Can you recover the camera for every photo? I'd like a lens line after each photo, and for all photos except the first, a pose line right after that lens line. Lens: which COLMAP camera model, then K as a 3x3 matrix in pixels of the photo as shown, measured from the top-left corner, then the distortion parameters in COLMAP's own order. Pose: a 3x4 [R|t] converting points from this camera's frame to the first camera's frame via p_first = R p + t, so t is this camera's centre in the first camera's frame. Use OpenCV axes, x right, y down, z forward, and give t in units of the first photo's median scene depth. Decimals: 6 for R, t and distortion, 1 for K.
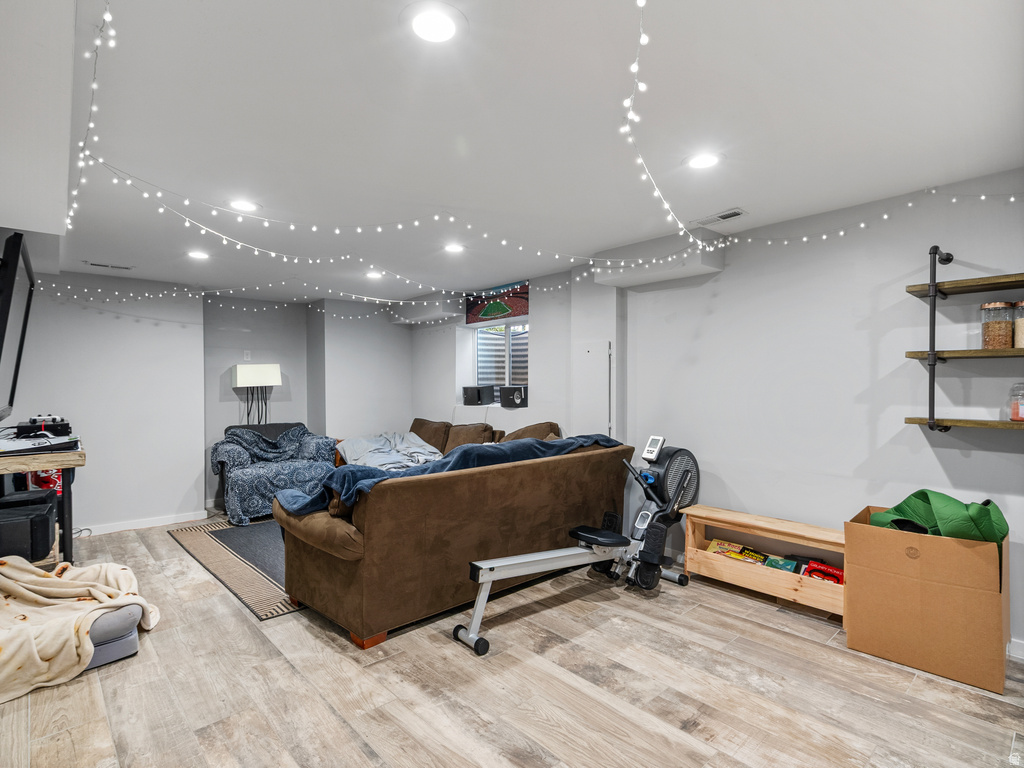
lens RADIAL K [[520.1, 0, 513.2], [0, 520.1, 379.7], [0, 0, 1]] dist [-0.002741, 0.000634]
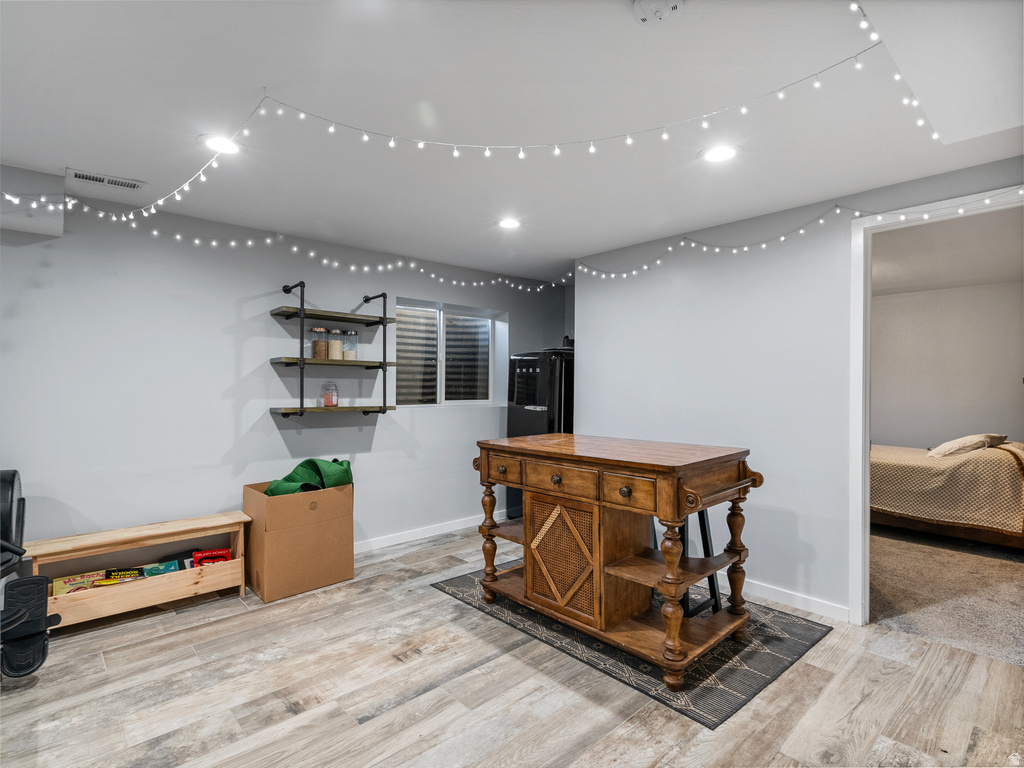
lens RADIAL K [[520.1, 0, 513.2], [0, 520.1, 379.7], [0, 0, 1]] dist [-0.002741, 0.000634]
pose [[-0.012800, 0.010913, 0.999859, -0.511729], [-0.016695, 0.999799, -0.011126, 0.006656], [-0.999779, -0.016835, -0.012615, 0.417463]]
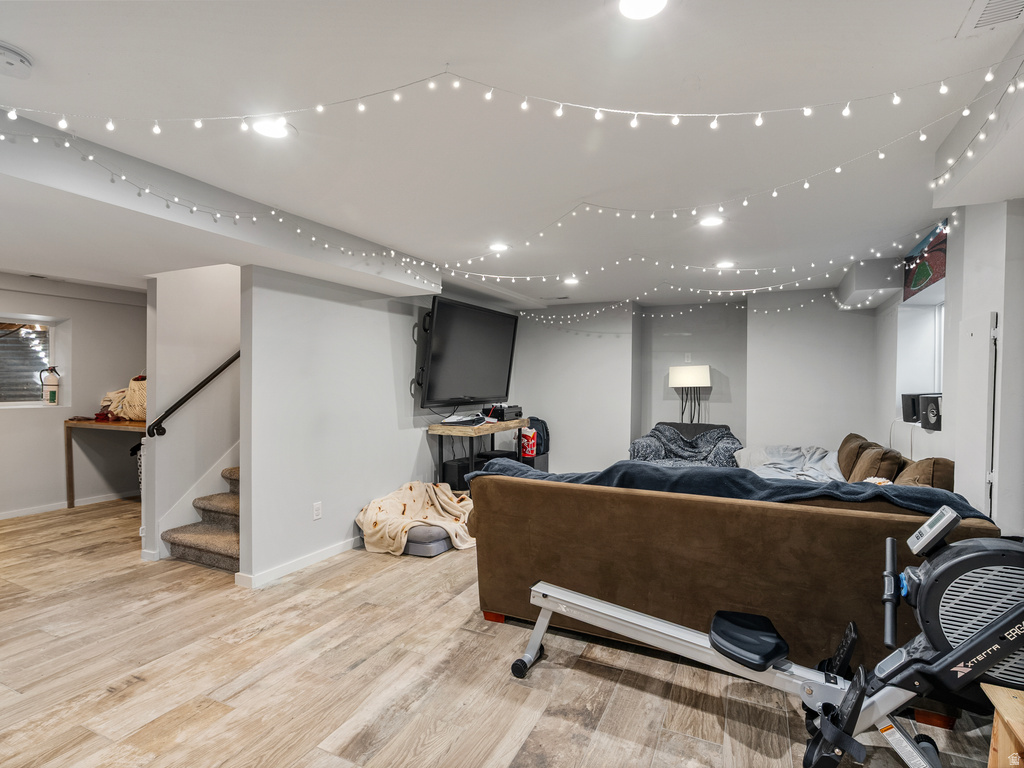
lens RADIAL K [[520.1, 0, 513.2], [0, 520.1, 379.7], [0, 0, 1]] dist [-0.002741, 0.000634]
pose [[0.375646, 0.007176, -0.926736, 0.728717], [-0.003135, 0.999974, 0.006472, -0.015241], [0.926758, 0.000474, 0.375659, 0.574979]]
